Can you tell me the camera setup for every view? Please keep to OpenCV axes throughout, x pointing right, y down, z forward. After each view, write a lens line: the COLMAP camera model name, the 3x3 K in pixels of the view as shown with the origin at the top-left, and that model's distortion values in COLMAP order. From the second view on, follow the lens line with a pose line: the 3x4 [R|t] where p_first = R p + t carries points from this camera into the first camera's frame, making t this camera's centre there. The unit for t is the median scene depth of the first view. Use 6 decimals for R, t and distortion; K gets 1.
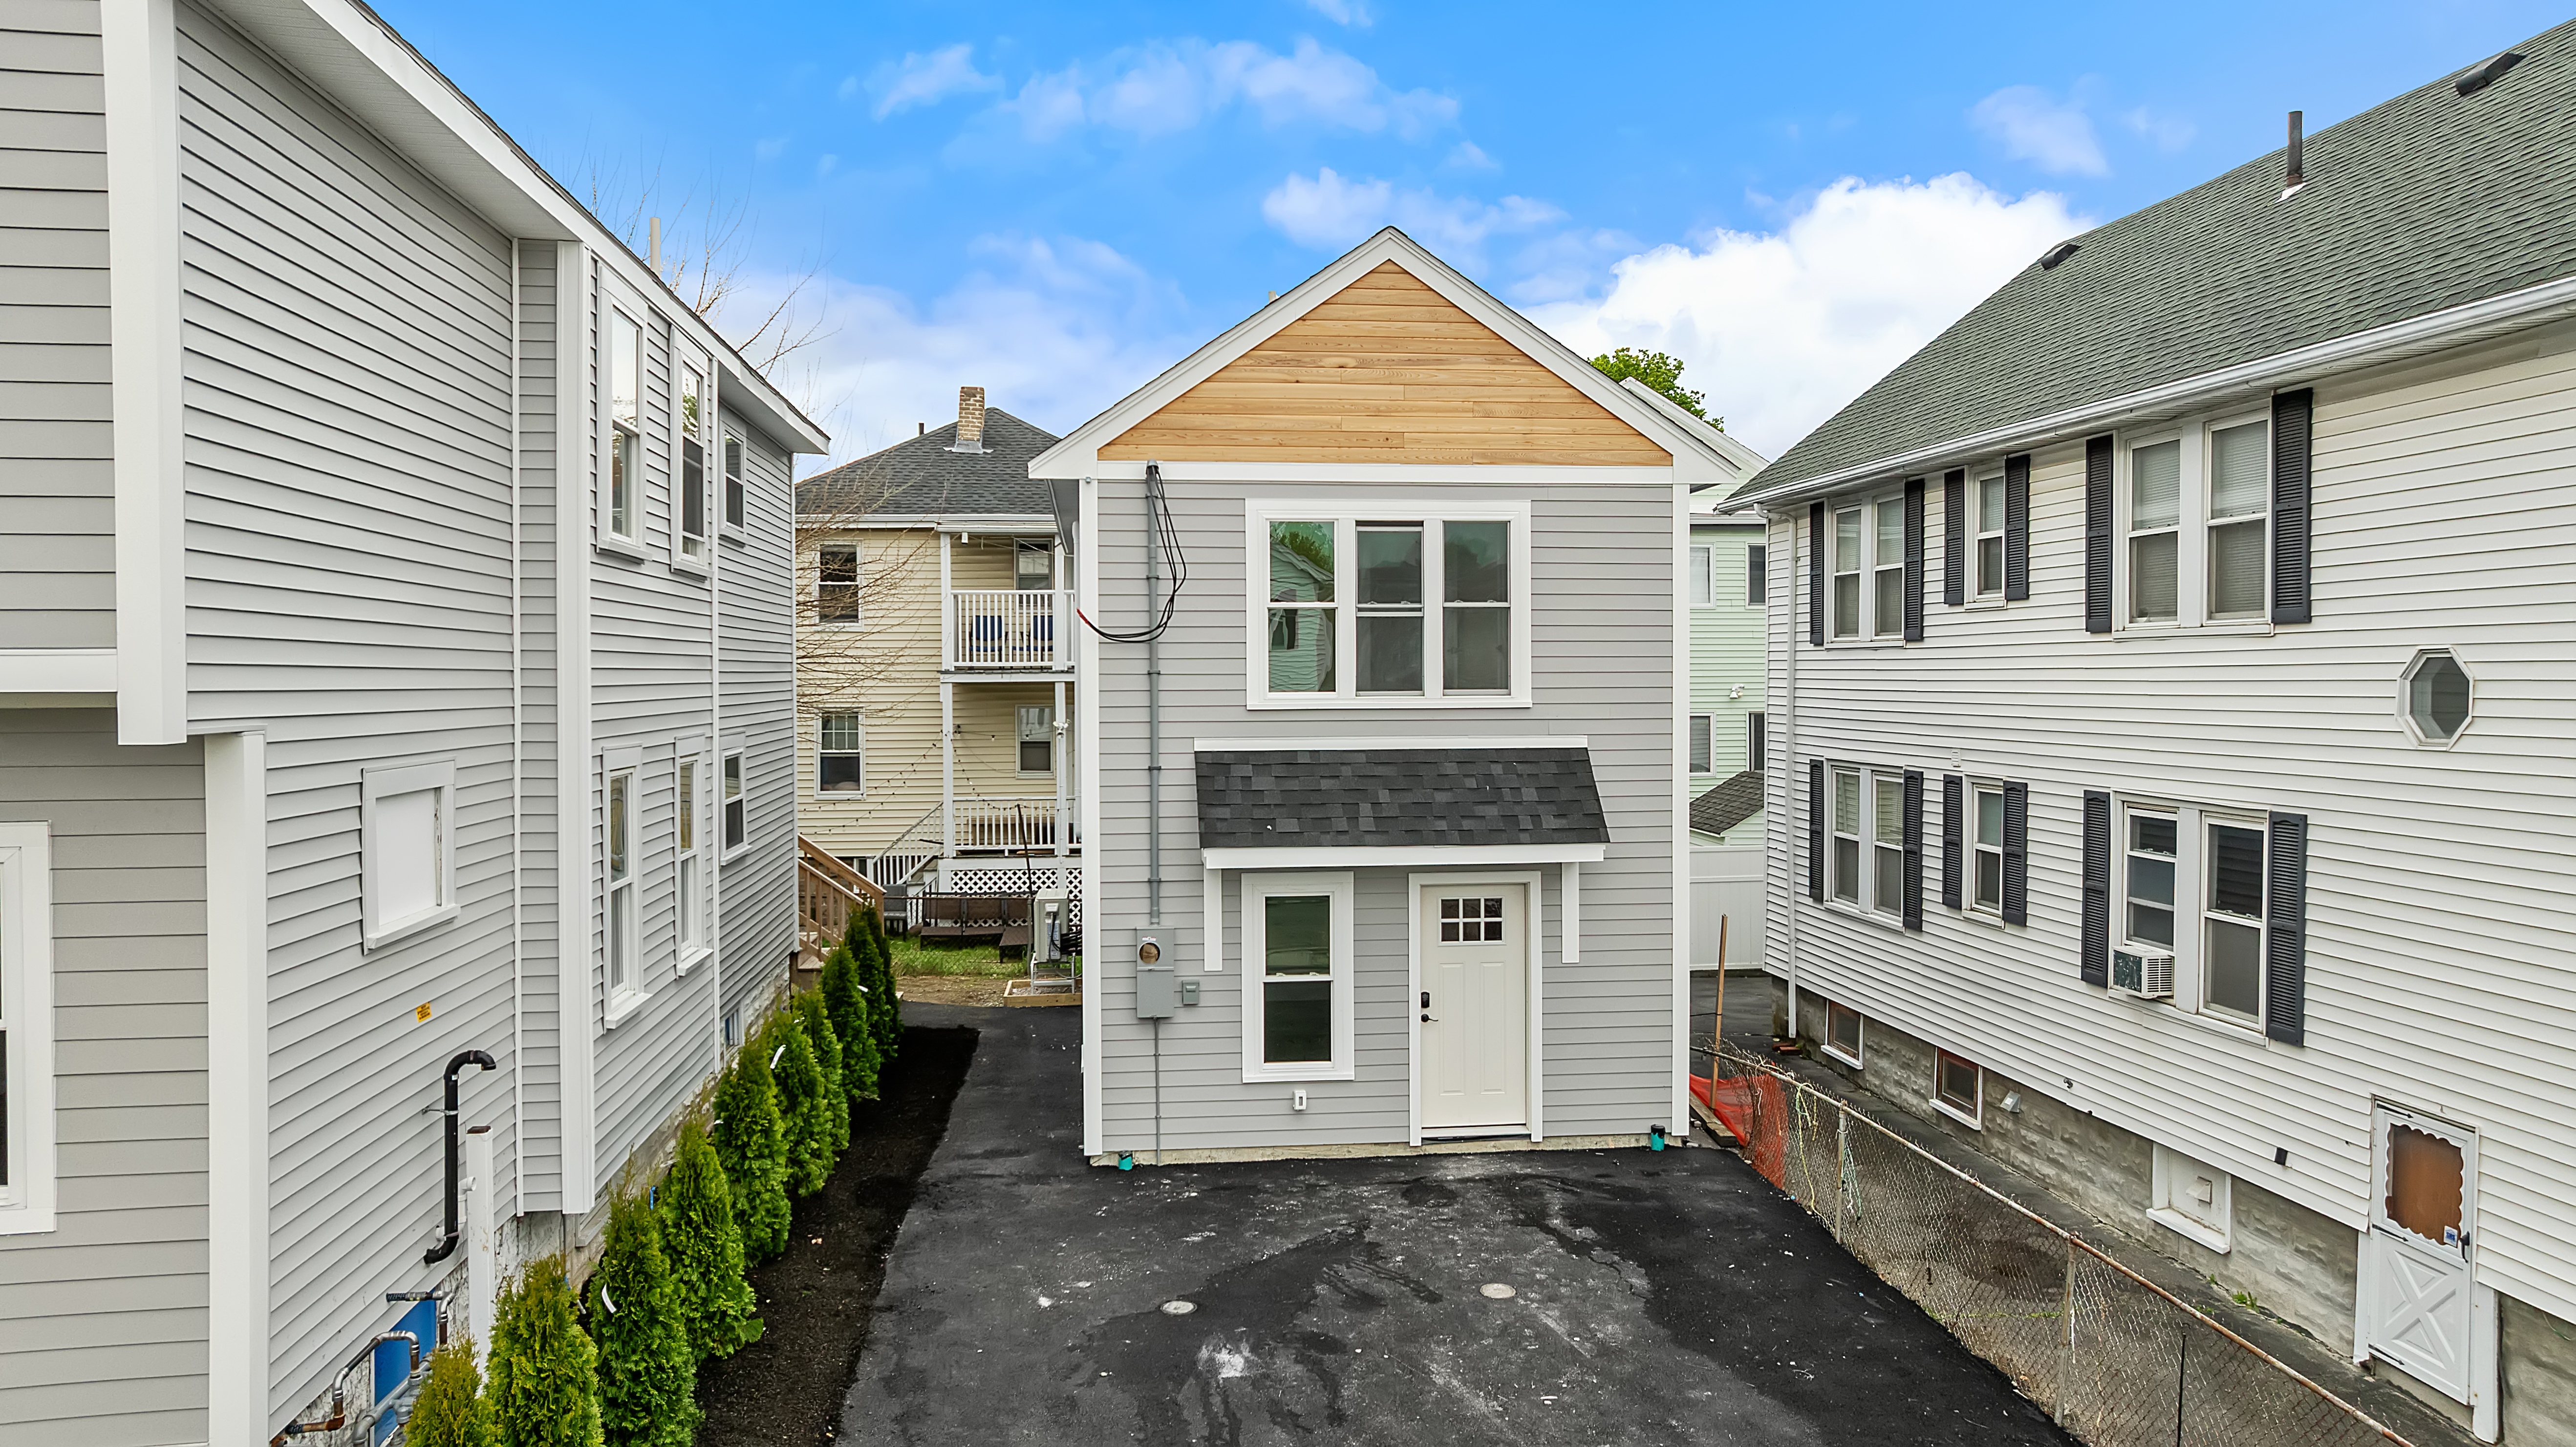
lens RADIAL K [[1817.1, 0, 1295.8], [0, 1817.1, 724.9], [0, 0, 1]] dist [-0.001440, 0.004423]
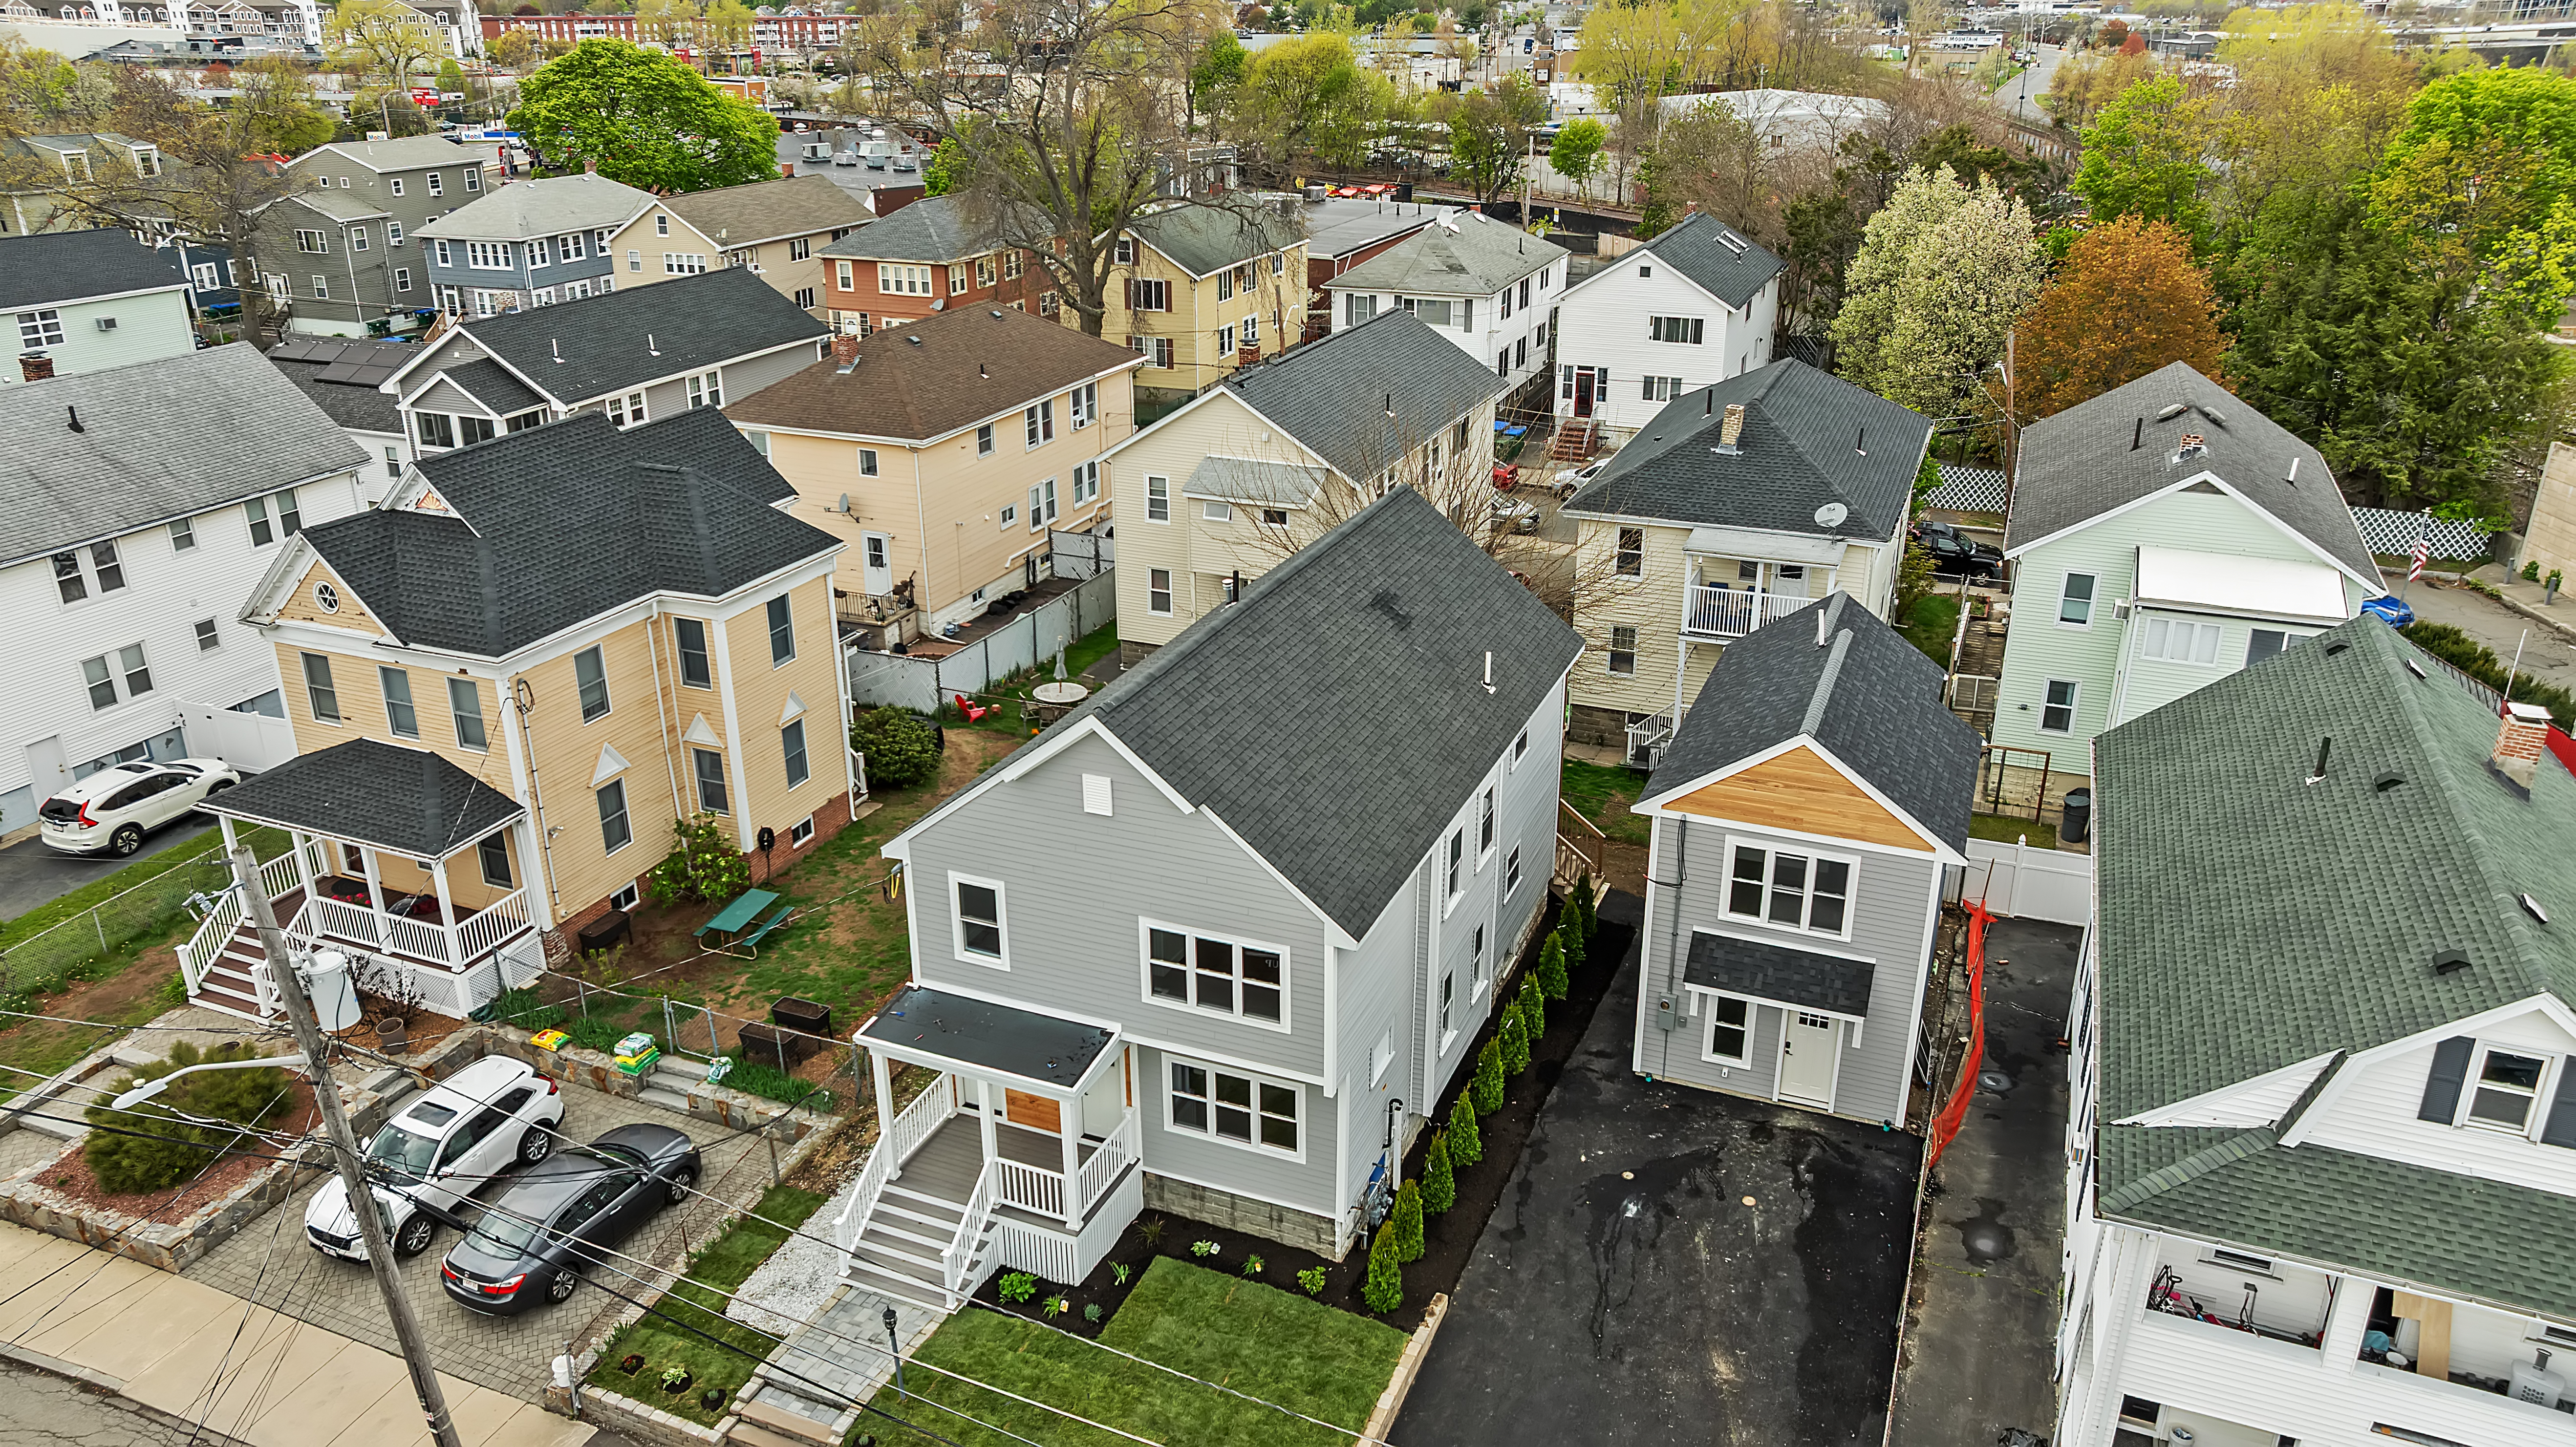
lens RADIAL K [[1789.8, 0, 1292.8], [0, 1789.8, 709.2], [0, 0, 1]] dist [-0.031630, 0.007315]
pose [[0.873605, 0.180983, -0.451730, 0.568487], [-0.010657, 0.935163, 0.354058, -1.255888], [0.486520, -0.304493, 0.818891, -1.213589]]
